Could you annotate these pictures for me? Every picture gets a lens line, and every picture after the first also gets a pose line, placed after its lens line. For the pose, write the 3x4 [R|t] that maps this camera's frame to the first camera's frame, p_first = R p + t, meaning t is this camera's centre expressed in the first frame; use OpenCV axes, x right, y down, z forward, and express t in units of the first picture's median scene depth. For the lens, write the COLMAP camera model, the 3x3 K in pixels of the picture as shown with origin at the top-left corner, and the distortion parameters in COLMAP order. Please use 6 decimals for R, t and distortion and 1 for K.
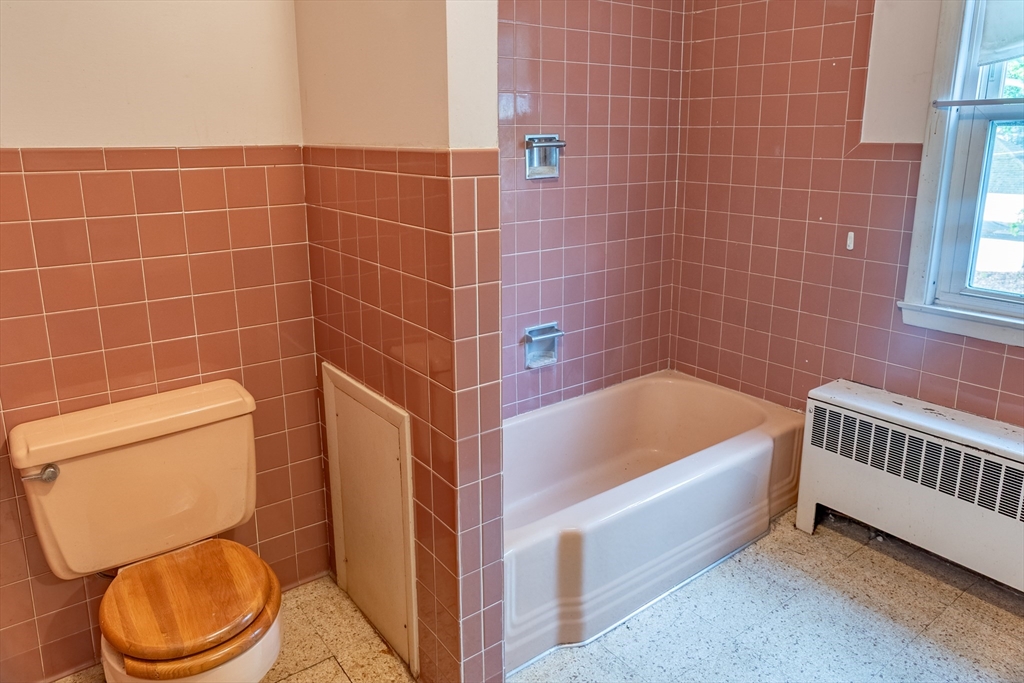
lens RADIAL K [[711.1, 0, 511.2], [0, 711.1, 286.8], [0, 0, 1]] dist [-0.038159, 0.049026]
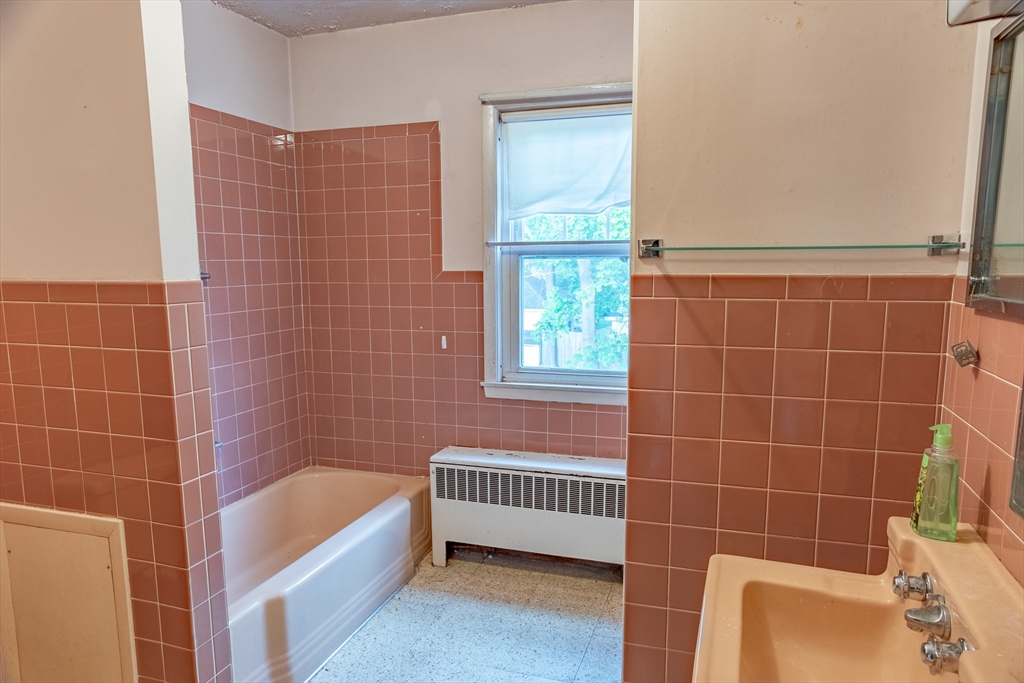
lens RADIAL K [[676.3, 0, 512.4], [0, 676.3, 339.2], [0, 0, 1]] dist [-0.043332, 0.054336]
pose [[0.828238, -0.067550, 0.556290, -0.143988], [0.123640, 0.990272, -0.063835, 0.030548], [-0.546567, 0.121650, 0.828533, -0.159347]]
